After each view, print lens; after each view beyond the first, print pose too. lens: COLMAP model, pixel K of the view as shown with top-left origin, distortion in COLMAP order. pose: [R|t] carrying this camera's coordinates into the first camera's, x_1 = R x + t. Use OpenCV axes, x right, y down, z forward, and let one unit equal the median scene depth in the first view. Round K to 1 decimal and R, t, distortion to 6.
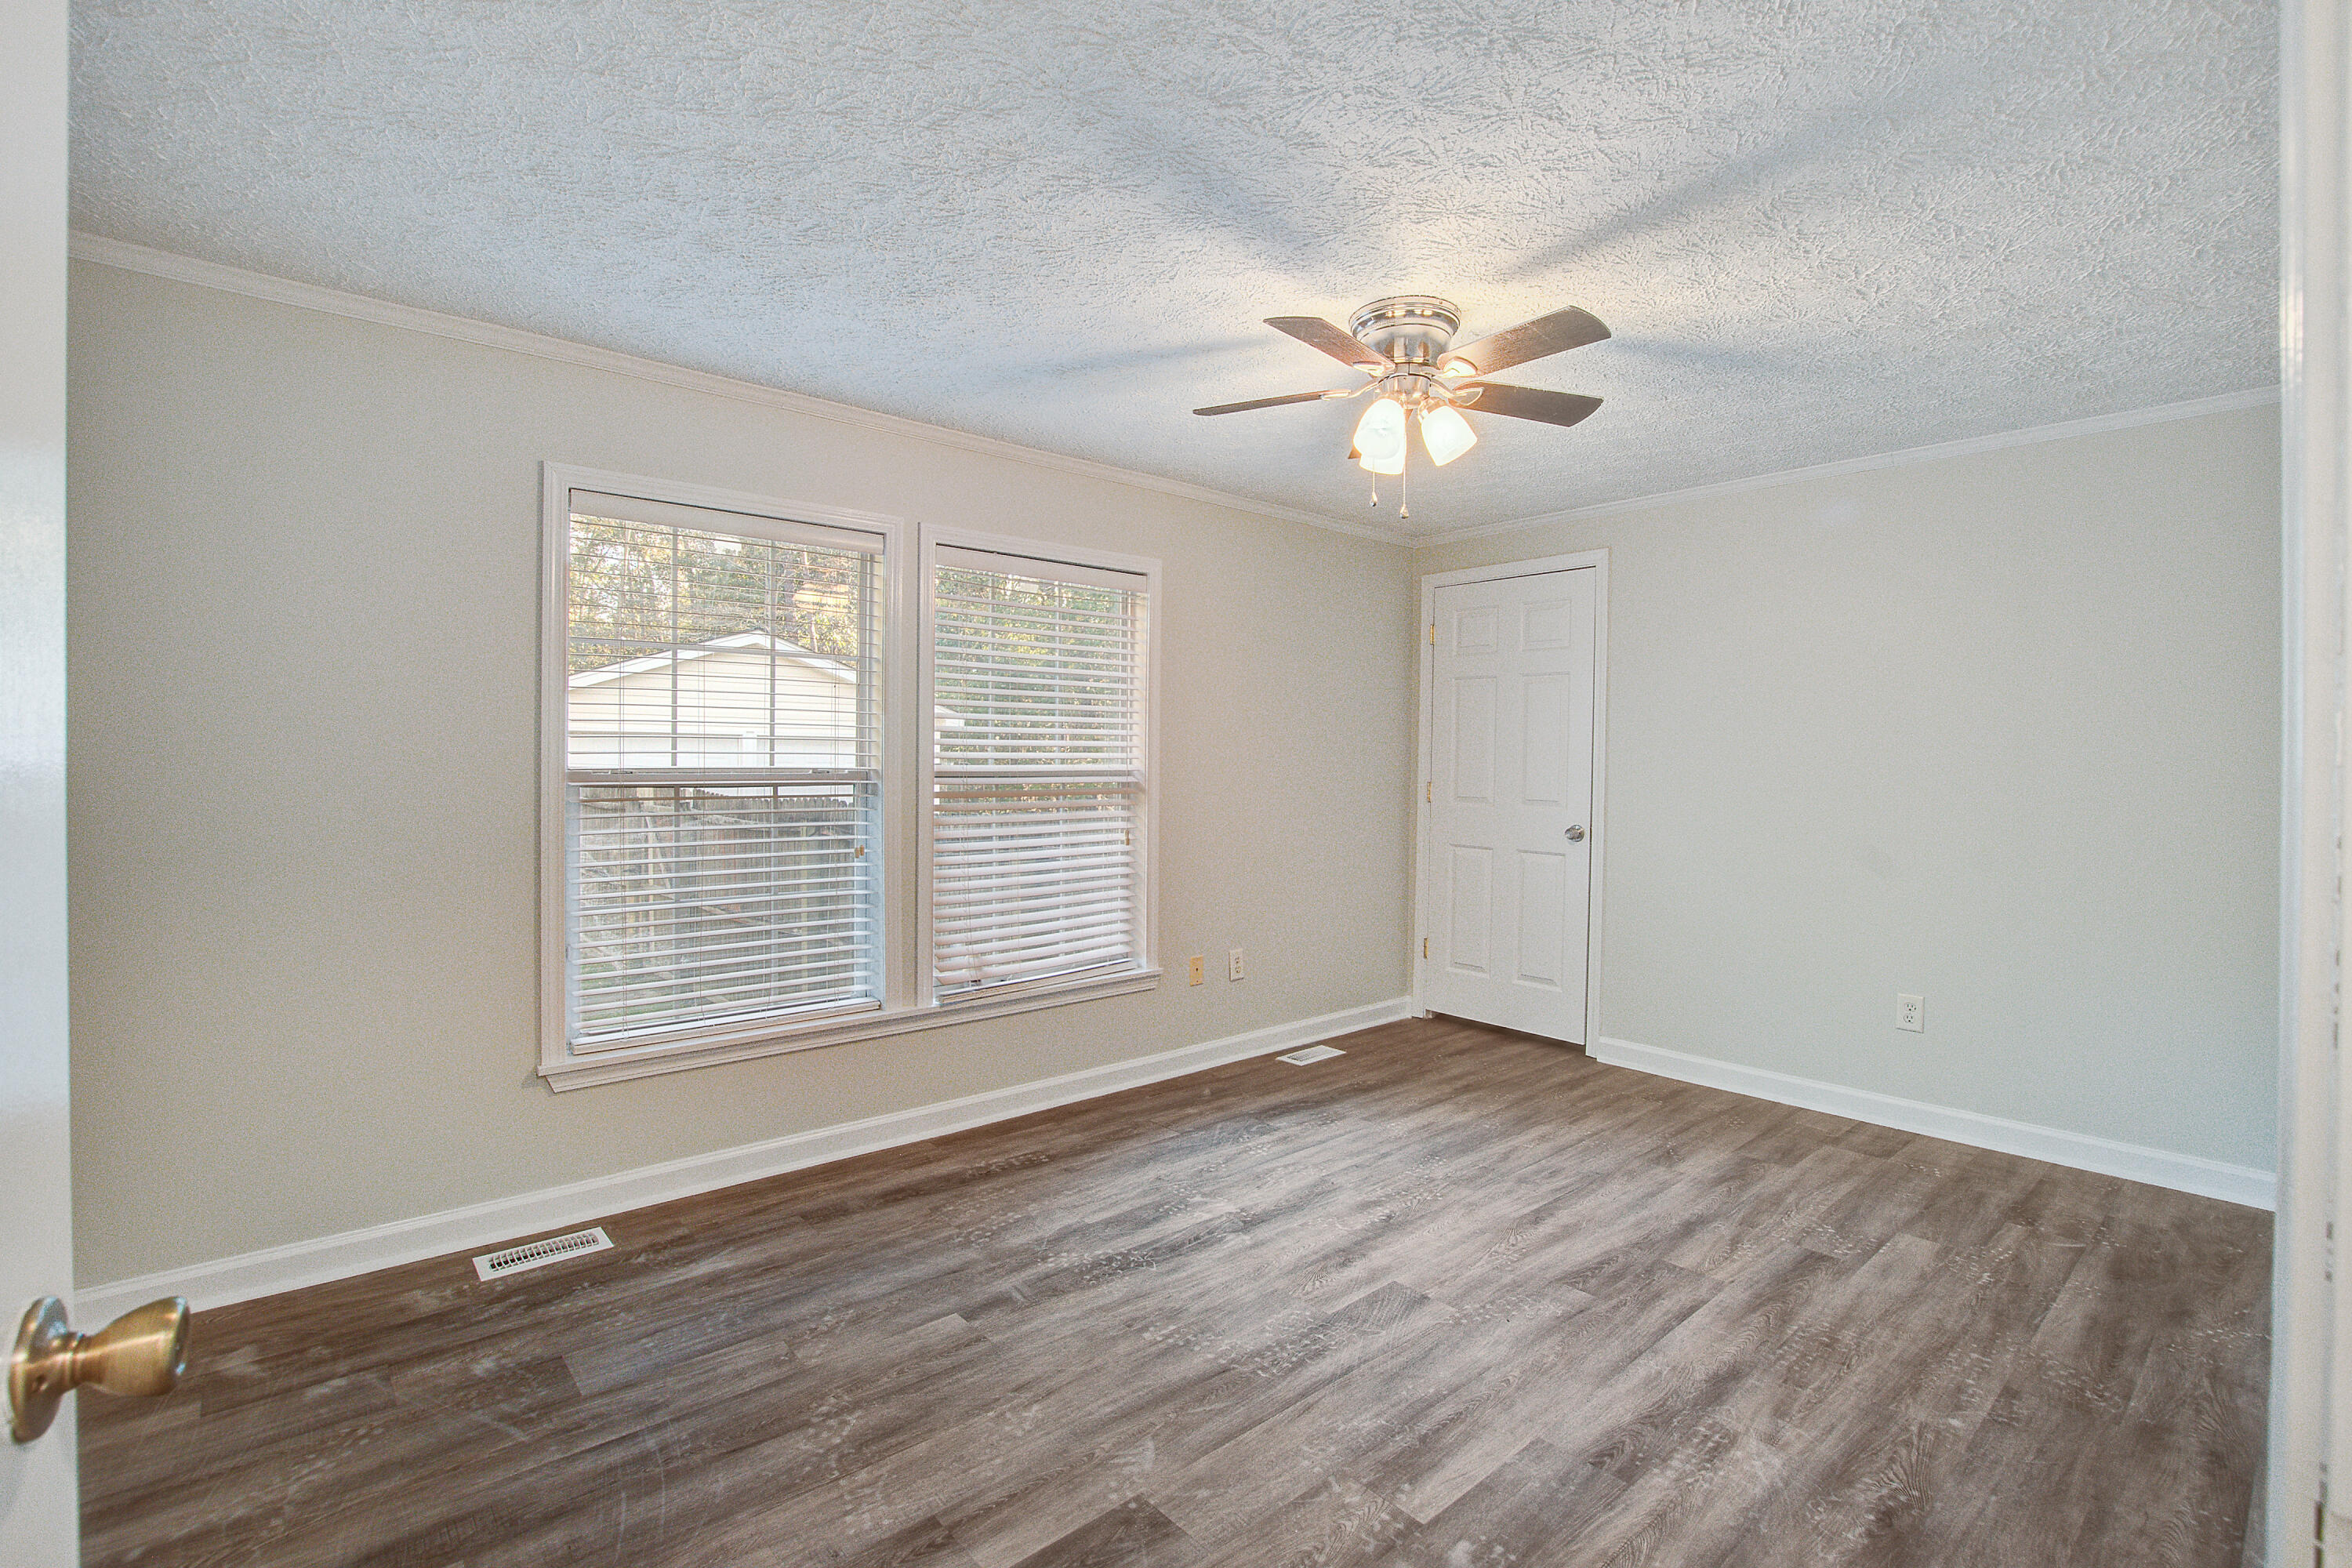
lens RADIAL K [[1043.4, 0, 1172.2], [0, 1043.4, 779.4], [0, 0, 1]] dist [-0.031008, 0.004582]
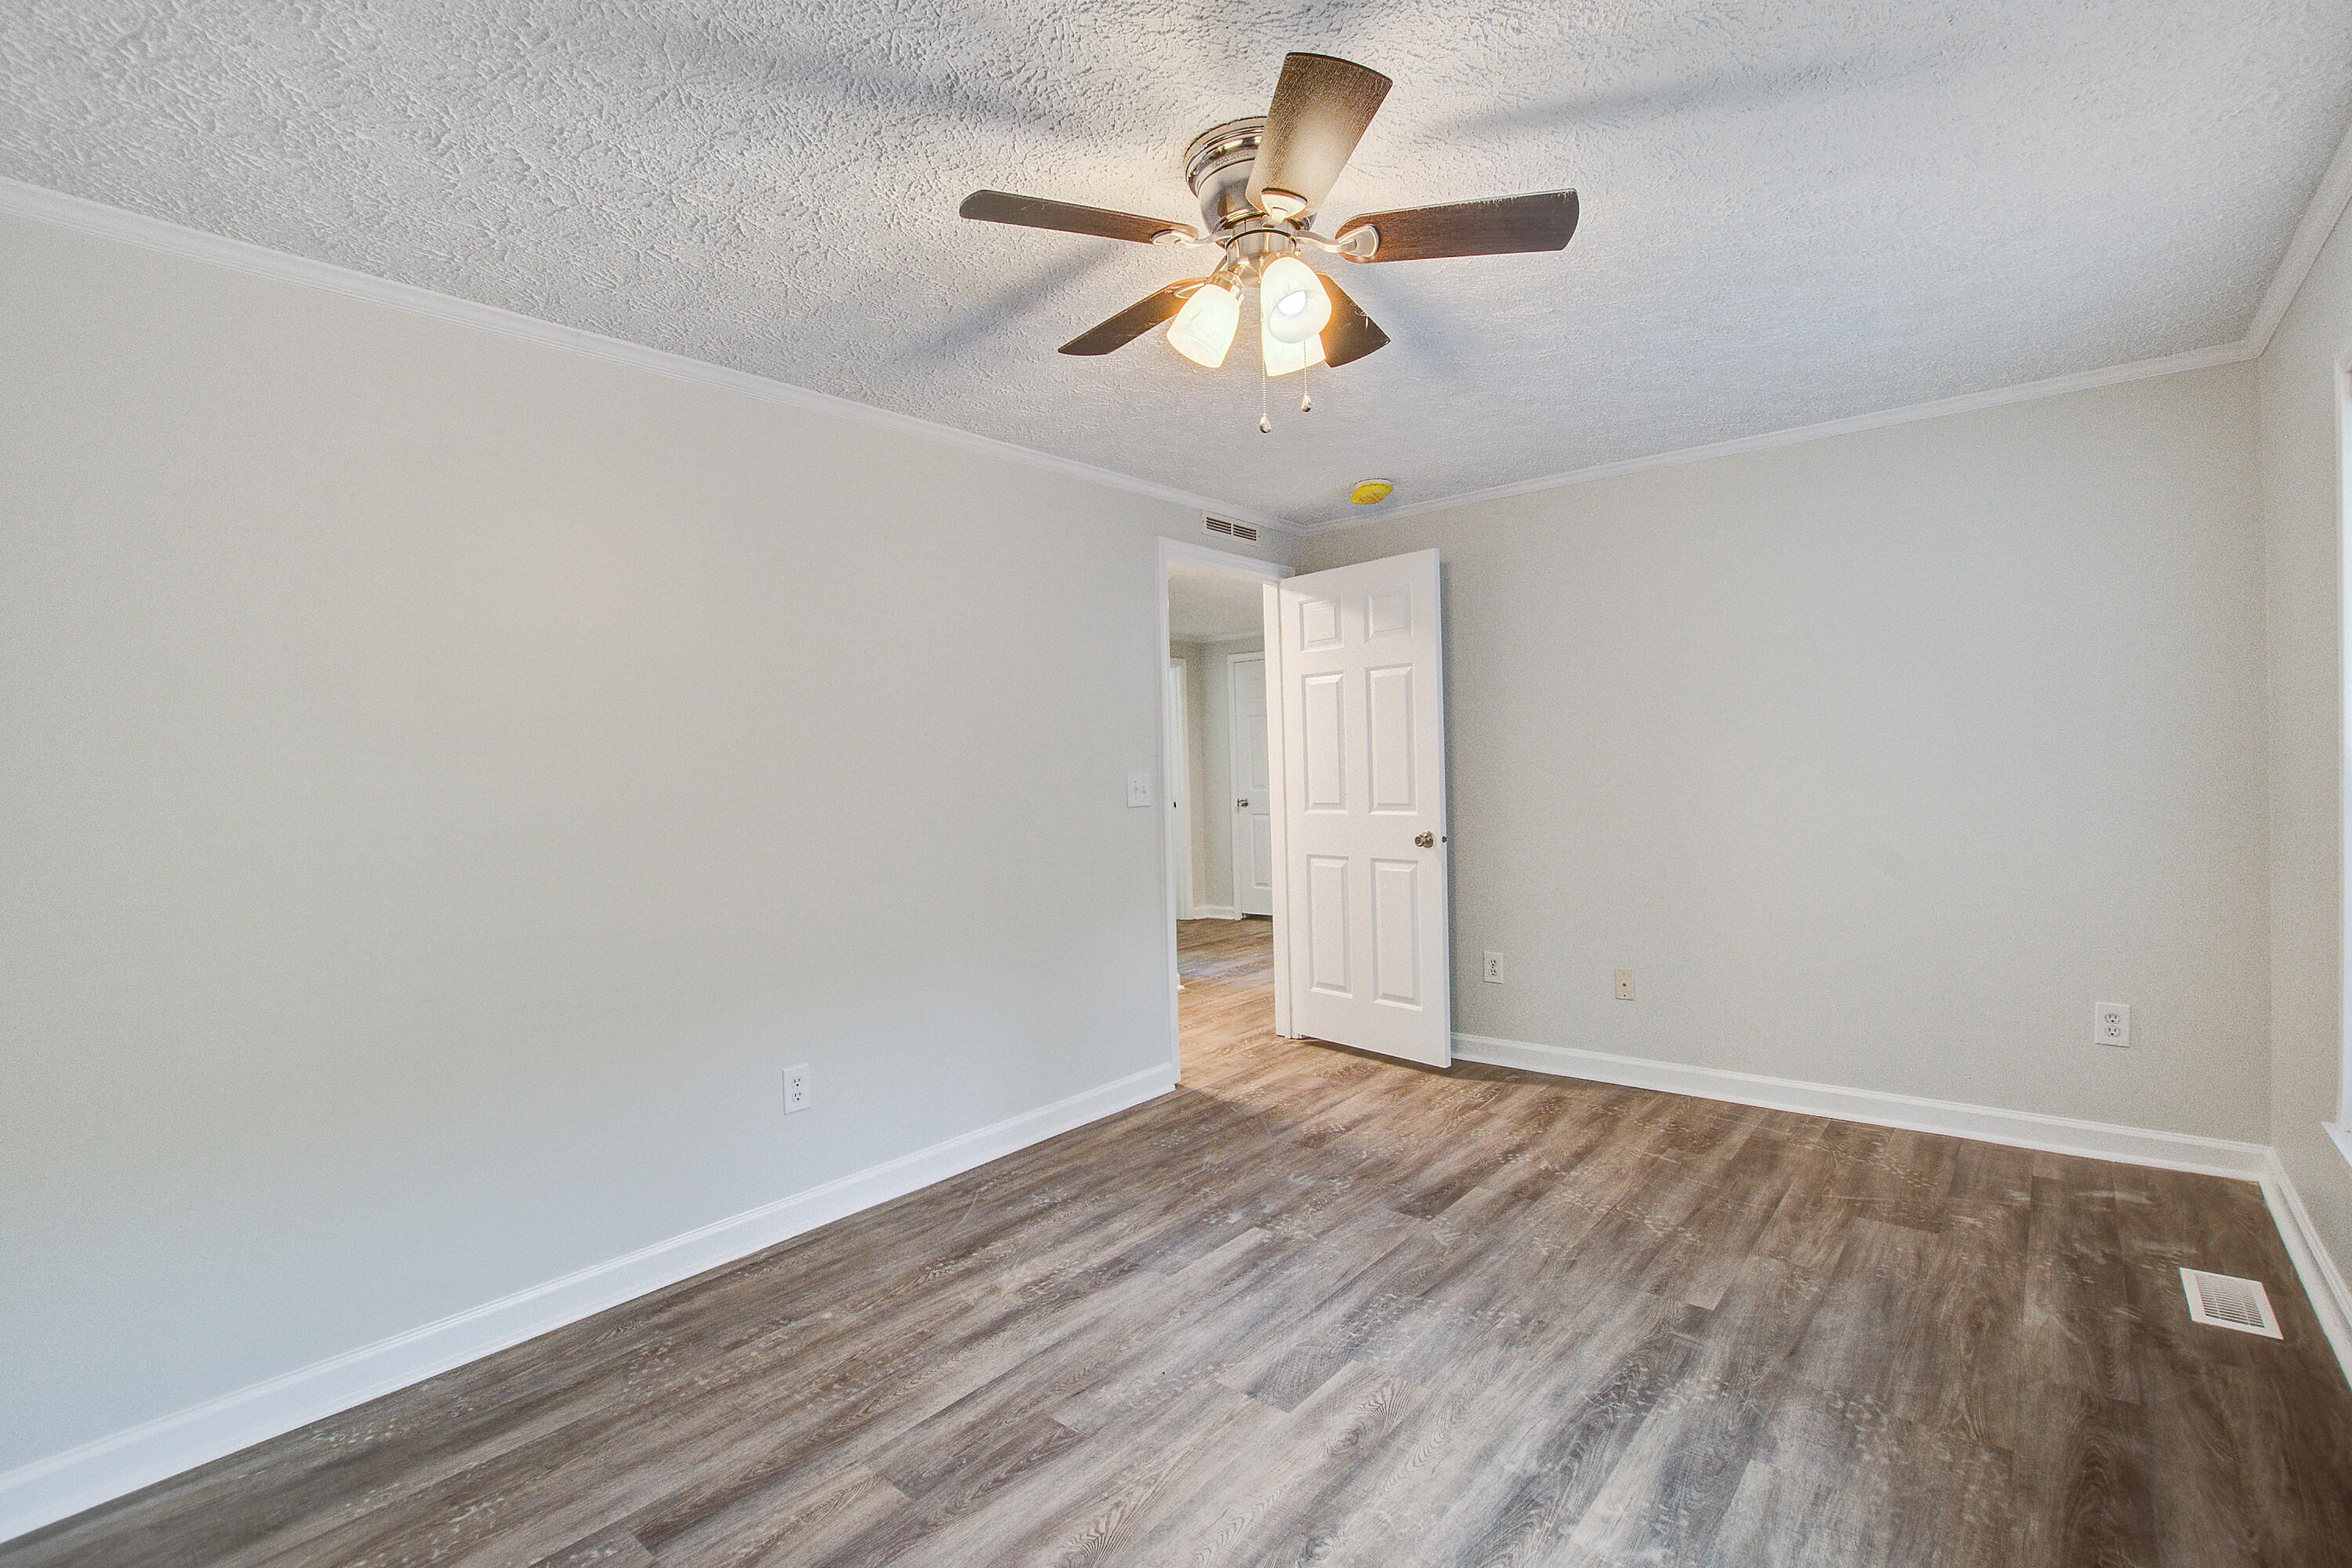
lens RADIAL K [[1043.4, 0, 1178.4], [0, 1043.4, 774.7], [0, 0, 1]] dist [-0.031008, 0.004582]
pose [[-0.987555, 0.024970, -0.155279, 0.468004], [0.021836, 0.999523, 0.021859, -0.031424], [0.155750, 0.018196, -0.987629, 2.014414]]
